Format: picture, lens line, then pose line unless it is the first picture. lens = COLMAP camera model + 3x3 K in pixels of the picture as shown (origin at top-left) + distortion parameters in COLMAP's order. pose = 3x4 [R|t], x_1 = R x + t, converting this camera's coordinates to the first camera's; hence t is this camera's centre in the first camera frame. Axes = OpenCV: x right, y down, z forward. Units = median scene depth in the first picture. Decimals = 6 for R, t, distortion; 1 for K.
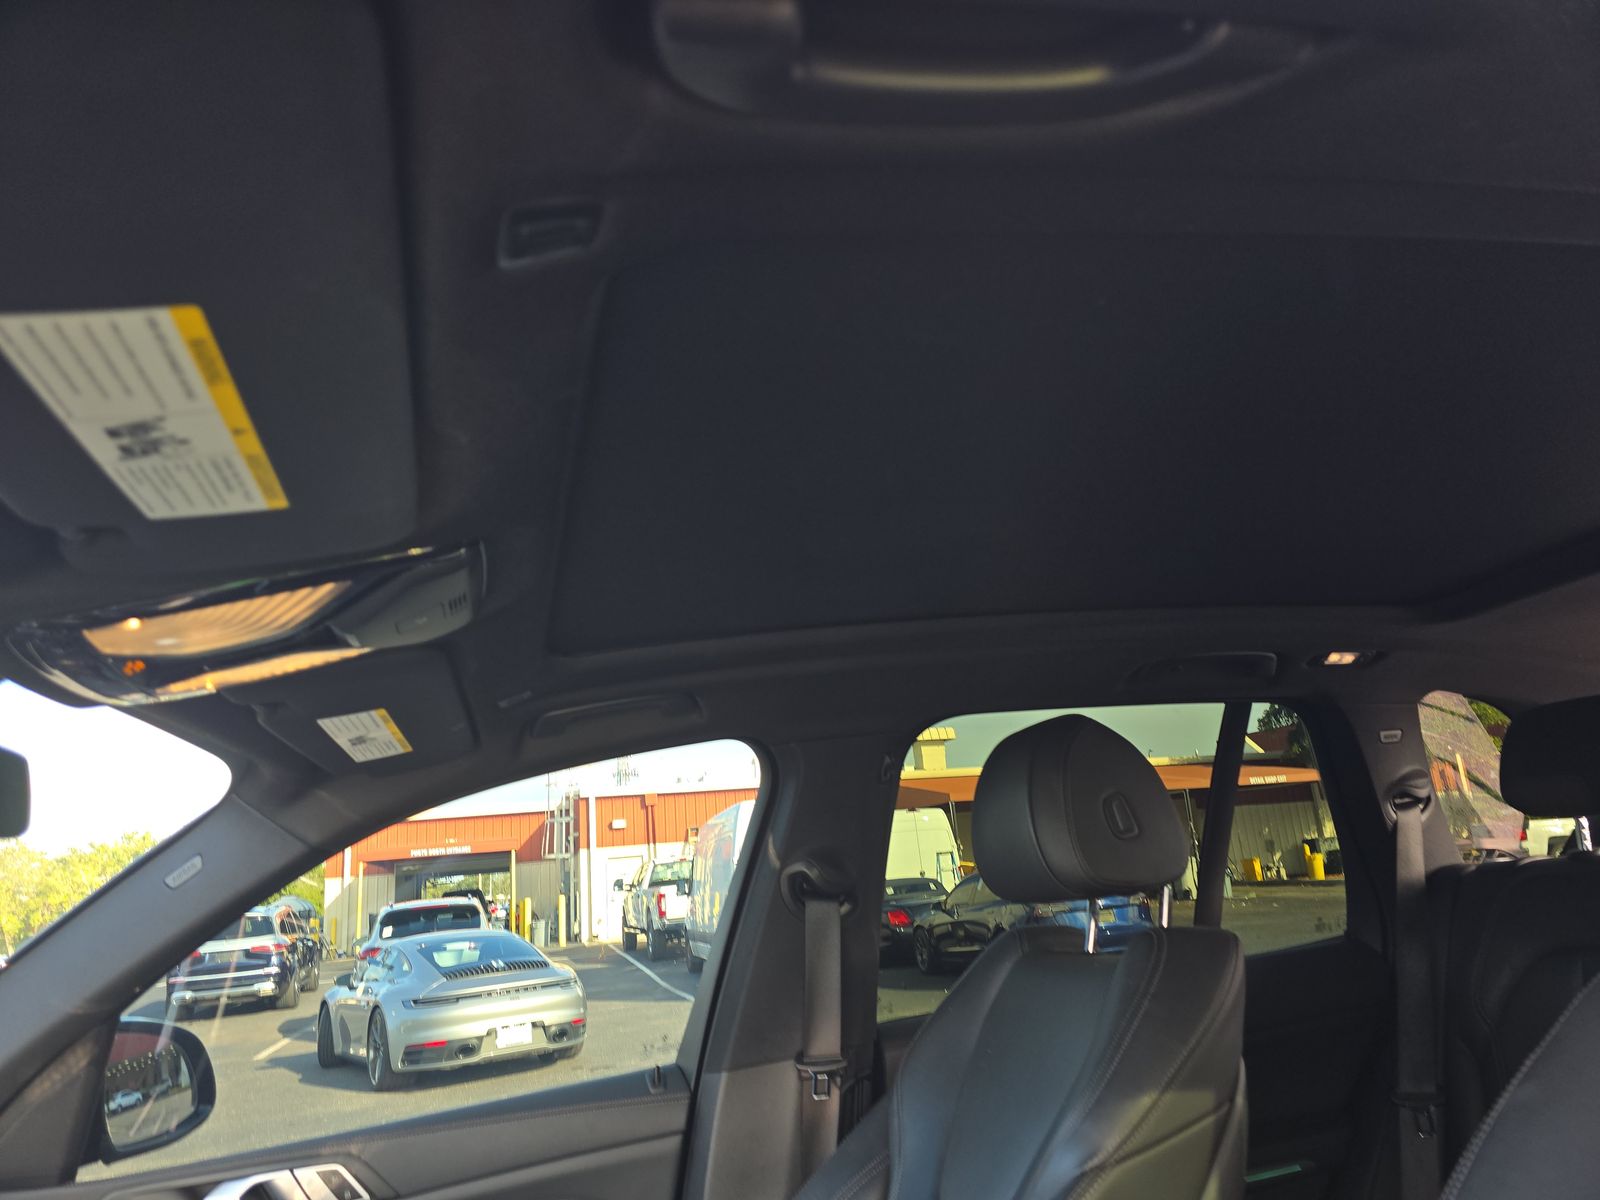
lens RADIAL K [[1076.2, 0, 804.3], [0, 1076.2, 594.1], [0, 0, 1]] dist [0.057572, -0.047865]
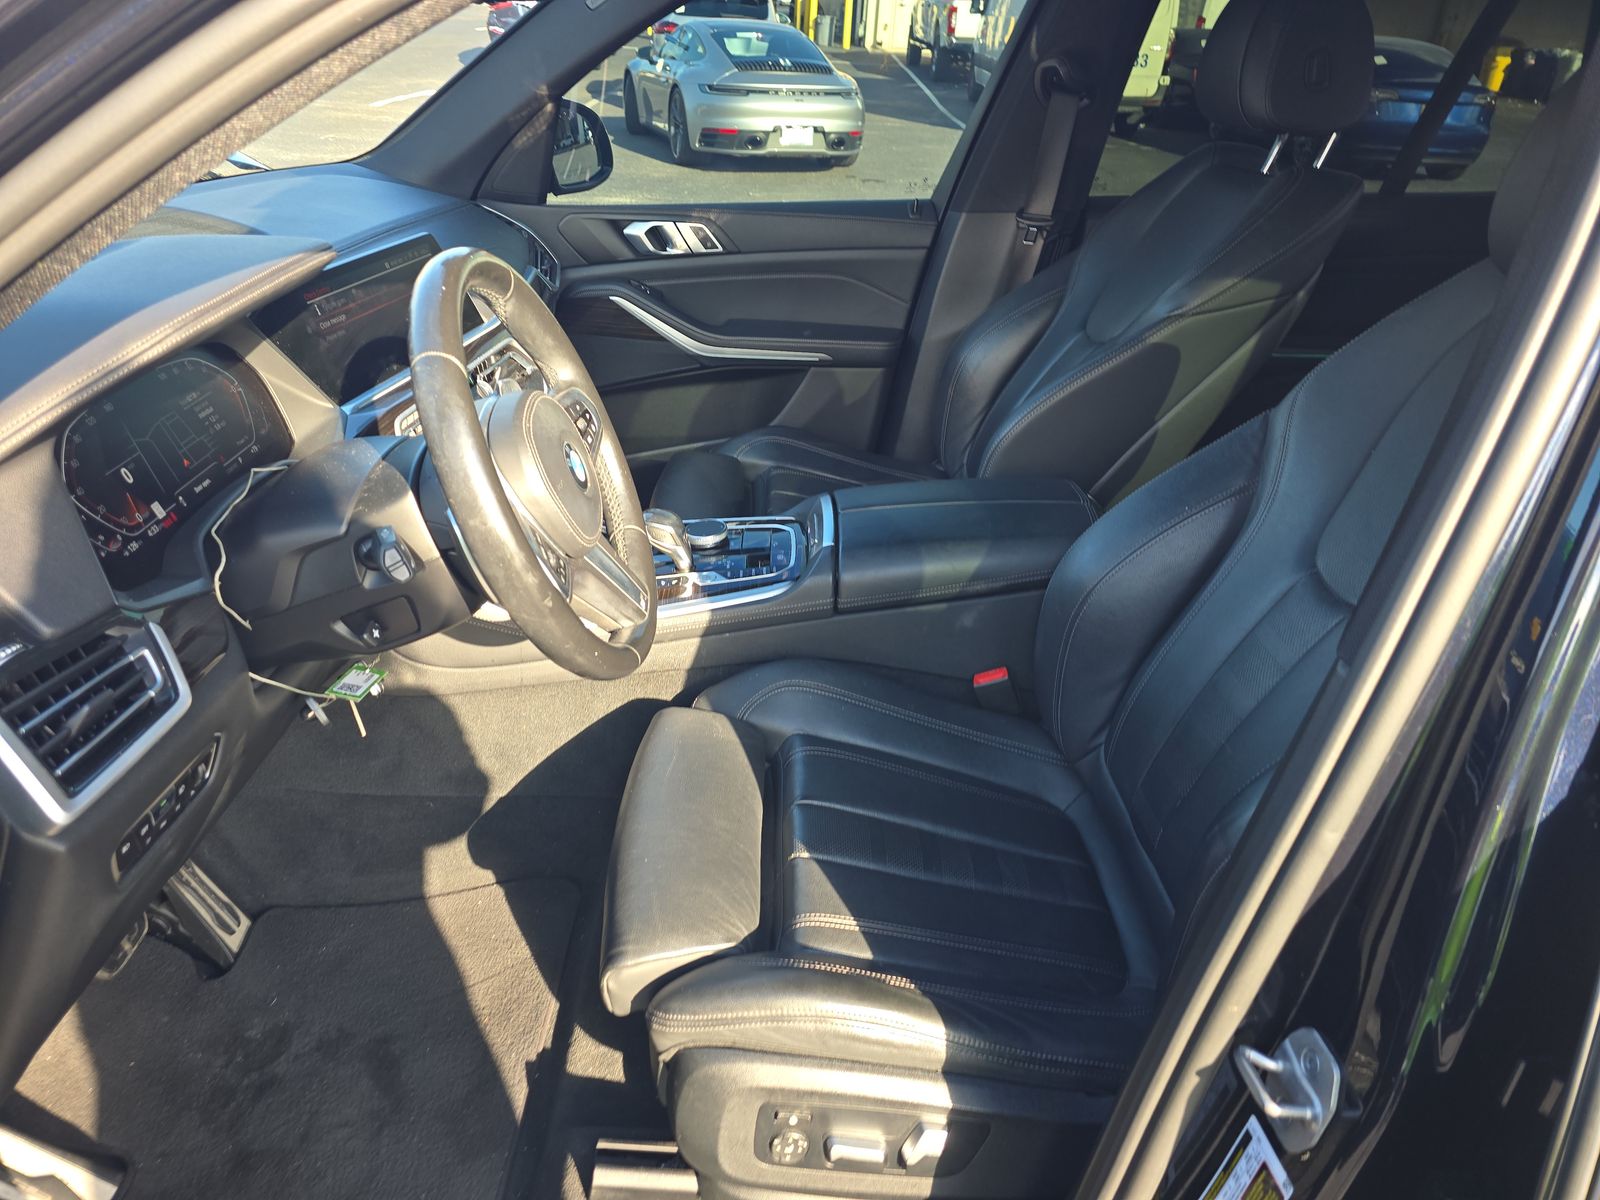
lens RADIAL K [[1076.2, 0, 804.3], [0, 1076.2, 594.1], [0, 0, 1]] dist [0.057572, -0.047865]
pose [[0.960570, 0.233680, -0.150663, 0.006431], [-0.063469, 0.711859, 0.699448, -0.020240], [0.270698, -0.662306, 0.698622, -0.041066]]
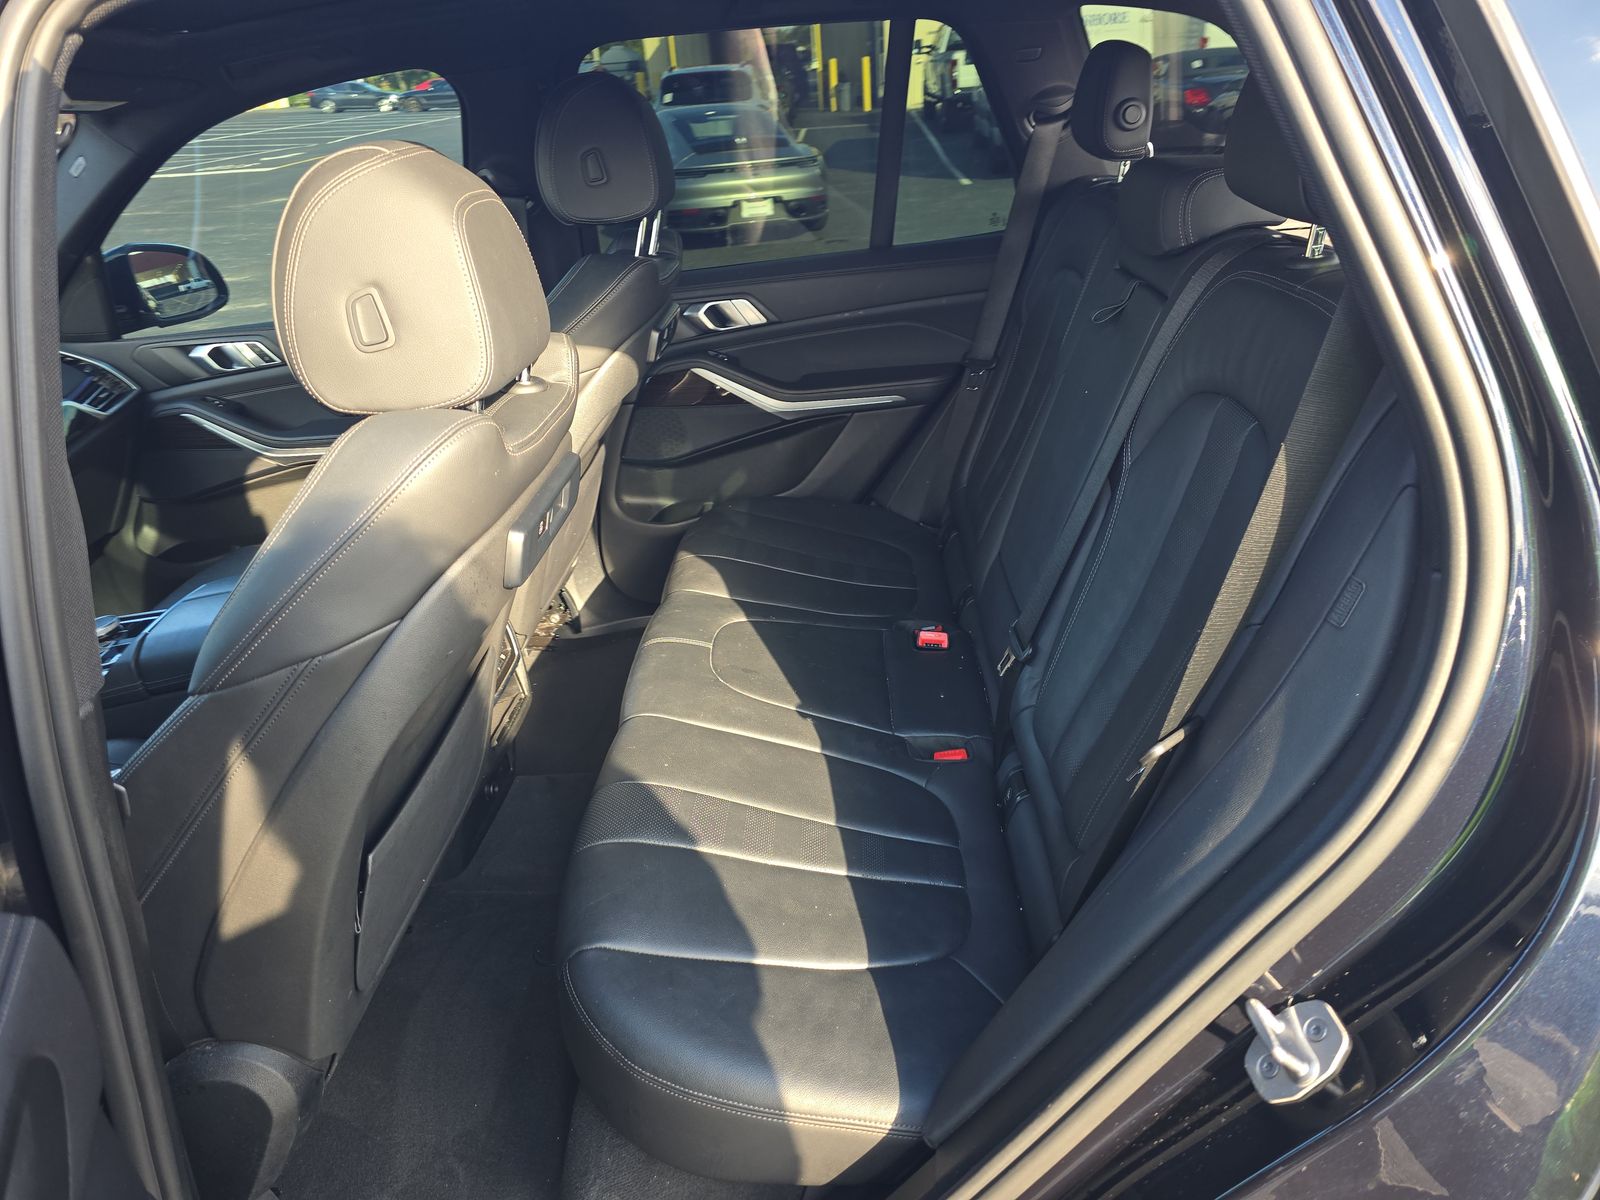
lens RADIAL K [[1076.2, 0, 804.3], [0, 1076.2, 594.1], [0, 0, 1]] dist [0.057572, -0.047865]
pose [[0.957813, 0.143030, -0.249274, 0.100329], [0.061331, 0.745654, 0.663505, -0.029348], [0.280773, -0.650801, 0.705425, -0.023368]]
